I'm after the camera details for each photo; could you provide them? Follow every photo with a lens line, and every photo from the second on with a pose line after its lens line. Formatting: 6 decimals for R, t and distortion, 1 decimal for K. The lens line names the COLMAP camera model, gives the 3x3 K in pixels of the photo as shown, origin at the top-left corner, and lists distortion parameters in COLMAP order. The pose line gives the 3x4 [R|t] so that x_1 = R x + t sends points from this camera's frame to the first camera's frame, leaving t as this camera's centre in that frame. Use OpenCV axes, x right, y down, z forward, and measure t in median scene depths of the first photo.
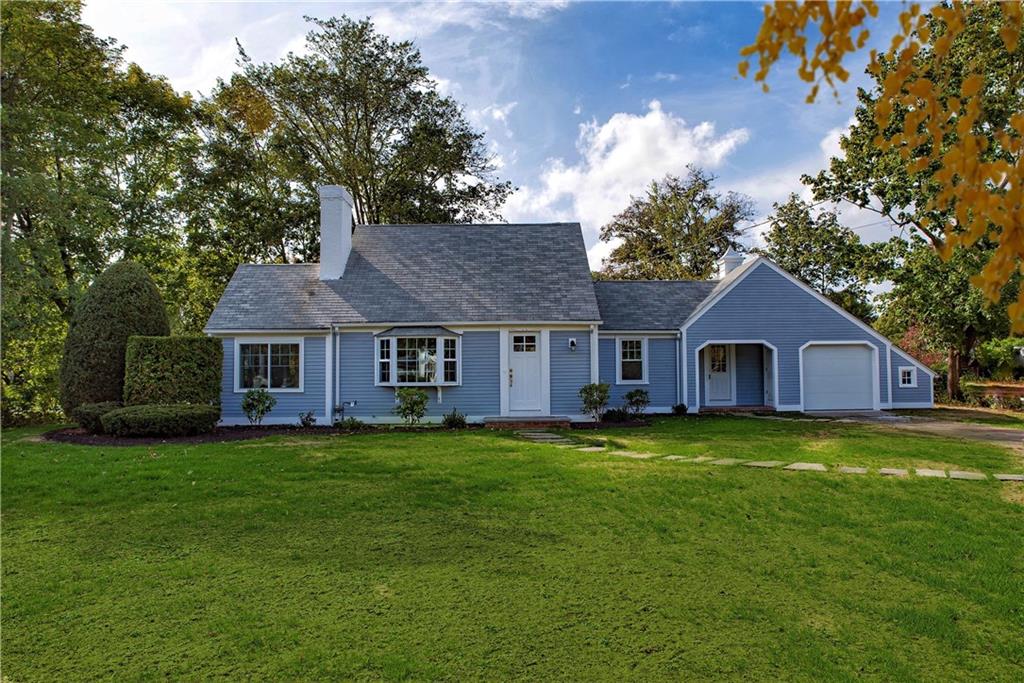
lens RADIAL K [[704.8, 0, 512.0], [0, 704.8, 341.5], [0, 0, 1]] dist [-0.102035, 0.003421]
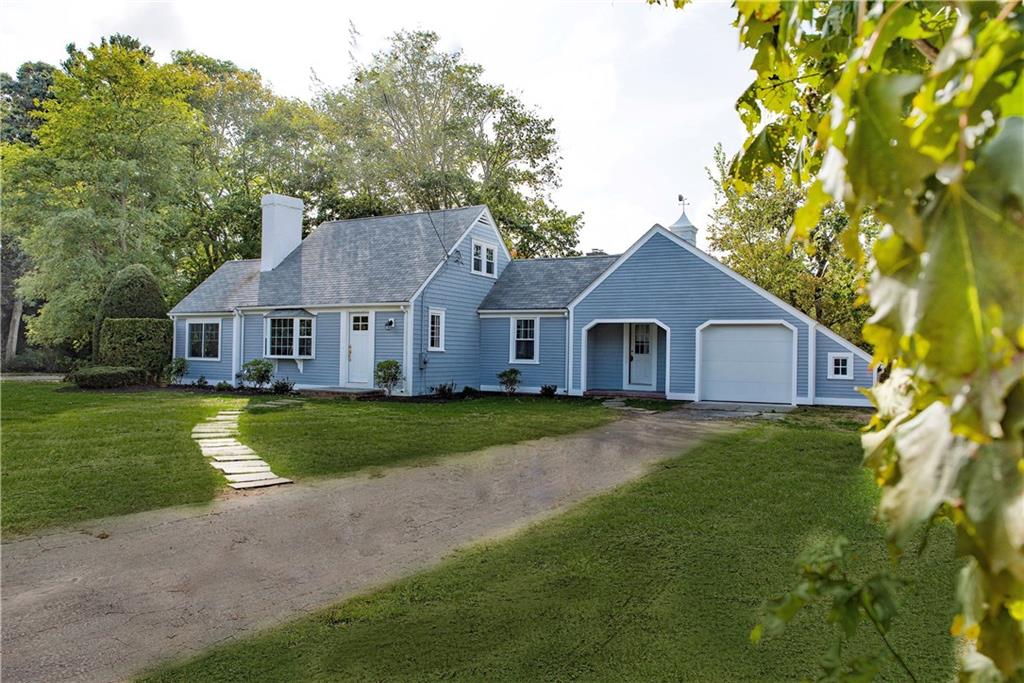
lens RADIAL K [[704.8, 0, 512.0], [0, 704.8, 341.5], [0, 0, 1]] dist [-0.102035, 0.003421]
pose [[0.876142, 0.014289, -0.481841, 0.770883], [0.002683, 0.999401, 0.034515, -0.005888], [0.482045, -0.031533, 0.875579, 0.144316]]
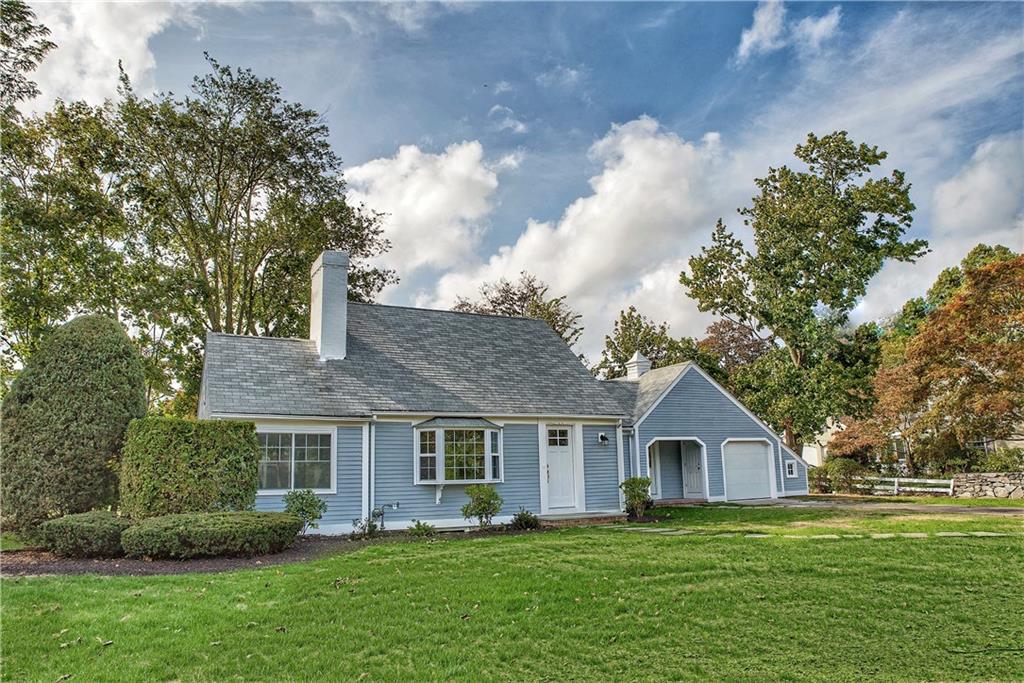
lens RADIAL K [[704.8, 0, 512.0], [0, 704.8, 341.5], [0, 0, 1]] dist [-0.102035, 0.003421]
pose [[0.896296, 0.070680, 0.437788, -0.477379], [-0.007440, 0.989474, -0.144516, 0.012540], [-0.443395, 0.126272, 0.887387, 0.154052]]
